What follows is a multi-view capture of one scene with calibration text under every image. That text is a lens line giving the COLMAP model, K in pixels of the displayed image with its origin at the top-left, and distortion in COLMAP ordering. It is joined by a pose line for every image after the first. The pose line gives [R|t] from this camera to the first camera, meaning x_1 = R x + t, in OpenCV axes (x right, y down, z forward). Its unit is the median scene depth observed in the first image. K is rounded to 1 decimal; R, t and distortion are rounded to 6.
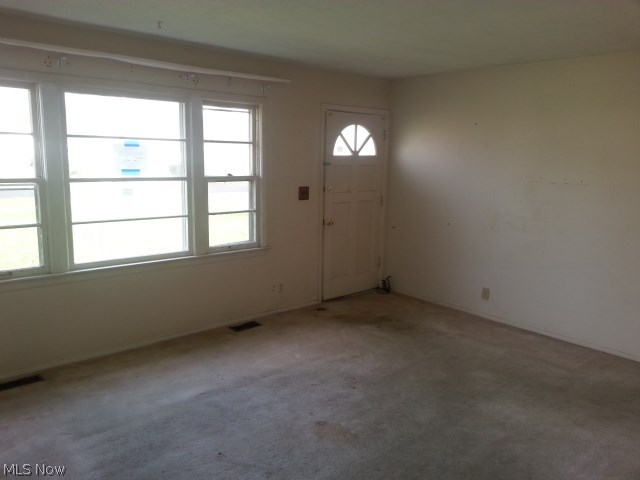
lens RADIAL K [[511.6, 0, 320.0], [0, 511.6, 240.0], [0, 0, 1]] dist [0.133918, -0.185138]
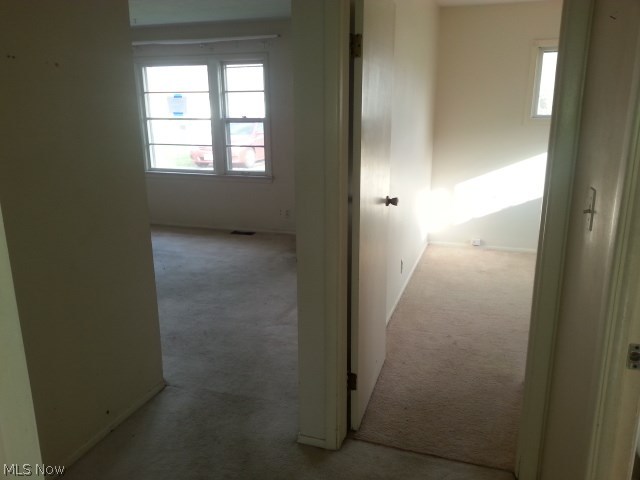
lens RADIAL K [[511.6, 0, 320.0], [0, 511.6, 240.0], [0, 0, 1]] dist [0.133918, -0.185138]
pose [[0.501589, 0.189434, -0.844111, 1.149537], [-0.128028, 0.981241, 0.144132, -0.034228], [0.855580, 0.035775, 0.516433, 0.513377]]
